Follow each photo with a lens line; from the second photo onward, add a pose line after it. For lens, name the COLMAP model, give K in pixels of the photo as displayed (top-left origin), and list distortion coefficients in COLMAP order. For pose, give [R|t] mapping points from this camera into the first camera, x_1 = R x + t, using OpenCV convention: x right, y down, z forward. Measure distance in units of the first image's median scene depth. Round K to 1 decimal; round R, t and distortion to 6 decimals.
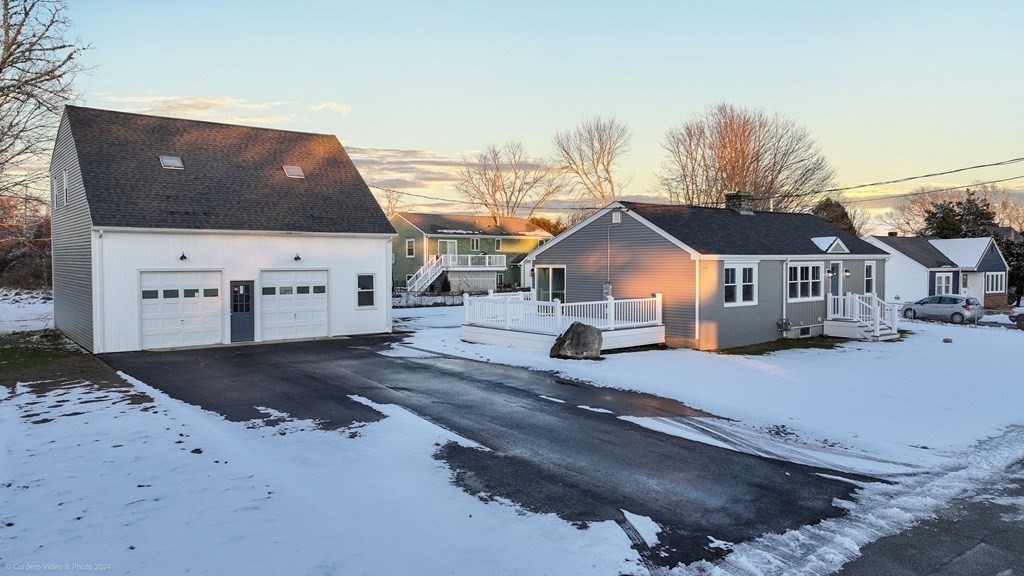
lens RADIAL K [[718.0, 0, 512.0], [0, 718.0, 288.0], [0, 0, 1]] dist [0.005933, 0.005290]
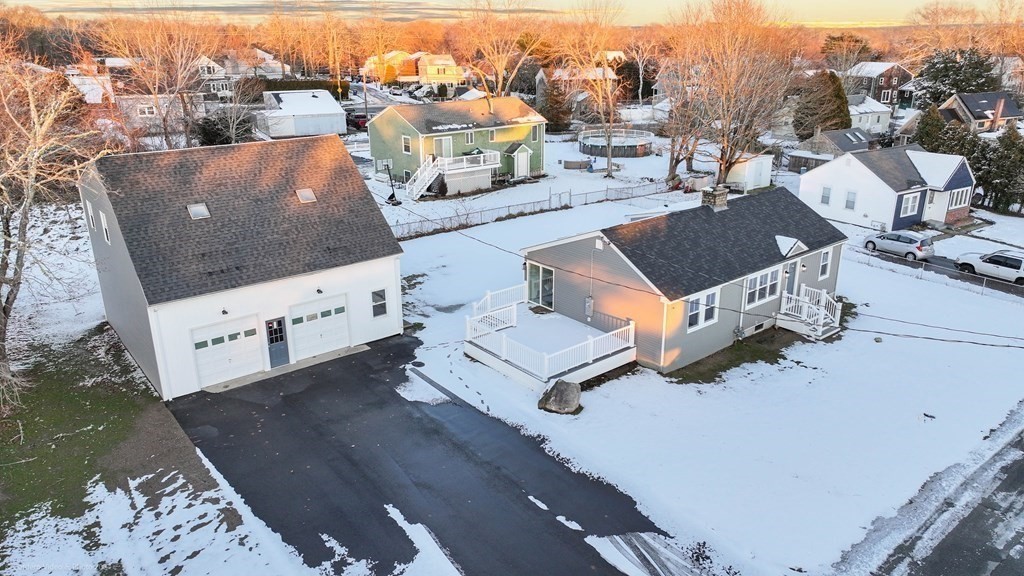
lens RADIAL K [[718.0, 0, 512.0], [0, 718.0, 288.0], [0, 0, 1]] dist [0.005933, 0.005290]
pose [[0.999950, -0.007031, 0.007082, 0.000535], [0.004625, 0.955363, 0.295399, -0.363228], [-0.008843, -0.295352, 0.955348, -0.091549]]
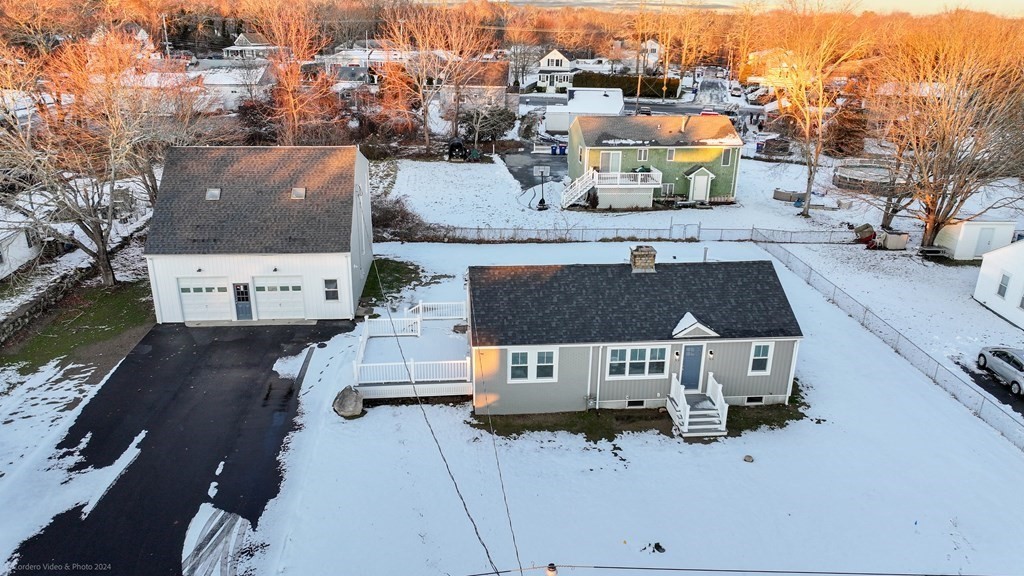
lens RADIAL K [[718.0, 0, 512.0], [0, 718.0, 288.0], [0, 0, 1]] dist [0.005933, 0.005290]
pose [[0.834584, 0.205920, -0.510947, 0.808208], [-0.036006, 0.945916, 0.322407, -0.467015], [0.549703, -0.250679, 0.796861, 0.088973]]
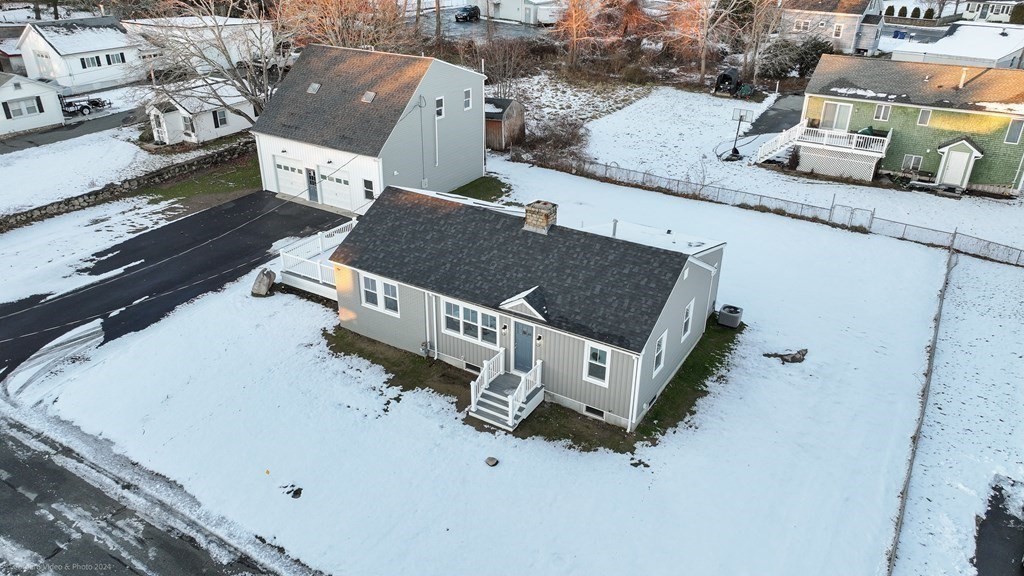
lens RADIAL K [[718.0, 0, 512.0], [0, 718.0, 288.0], [0, 0, 1]] dist [0.005933, 0.005290]
pose [[0.338647, 0.429292, -0.837273, 1.264473], [-0.045881, 0.896327, 0.441013, -0.497299], [0.939794, -0.110933, 0.323235, 0.786024]]
